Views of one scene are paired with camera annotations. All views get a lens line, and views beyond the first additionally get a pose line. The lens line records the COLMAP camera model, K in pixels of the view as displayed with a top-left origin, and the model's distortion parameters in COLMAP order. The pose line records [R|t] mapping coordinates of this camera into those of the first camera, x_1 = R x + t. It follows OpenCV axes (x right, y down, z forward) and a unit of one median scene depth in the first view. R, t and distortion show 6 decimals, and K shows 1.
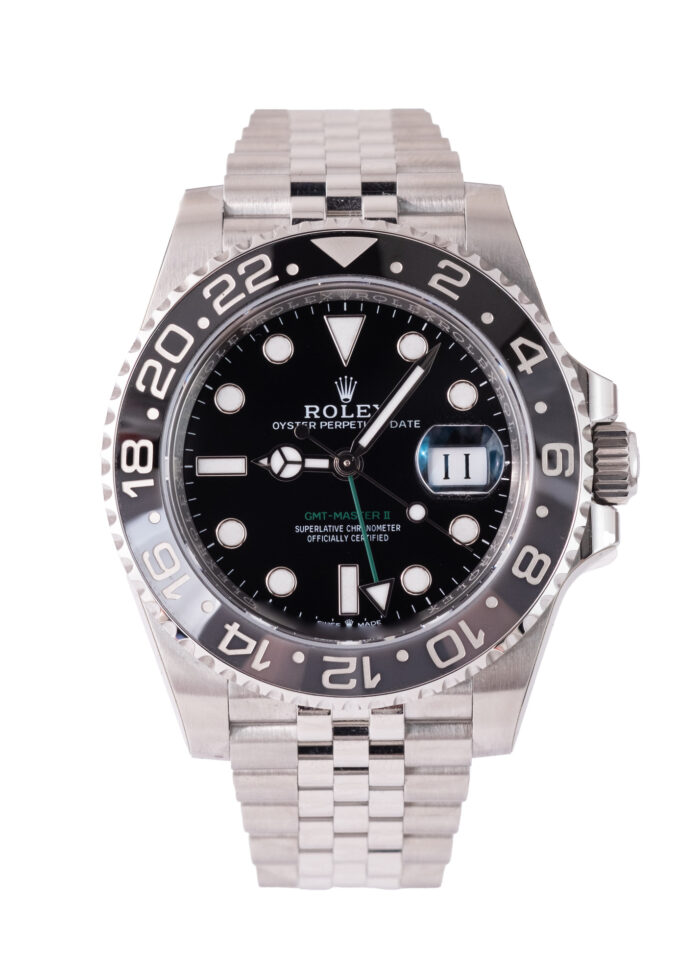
lens RADIAL K [[2635.2, 0, 350.0], [0, 2635.2, 490.0], [0, 0, 1]] dist [0.042346, 0.064520]
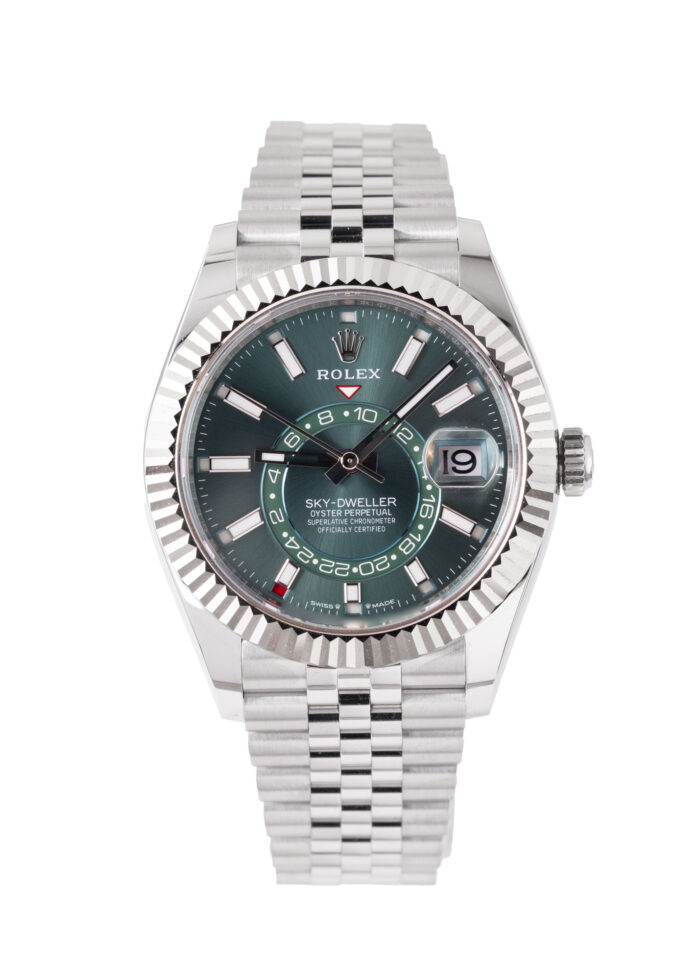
lens RADIAL K [[2730.1, 0, 350.0], [0, 2730.1, 490.0], [0, 0, 1]] dist [-0.023121, -0.039950]
pose [[0.999991, -0.003673, -0.002239, 0.001145], [0.003675, 0.999993, 0.000694, 0.001082], [0.002237, -0.000702, 0.999997, -0.179243]]
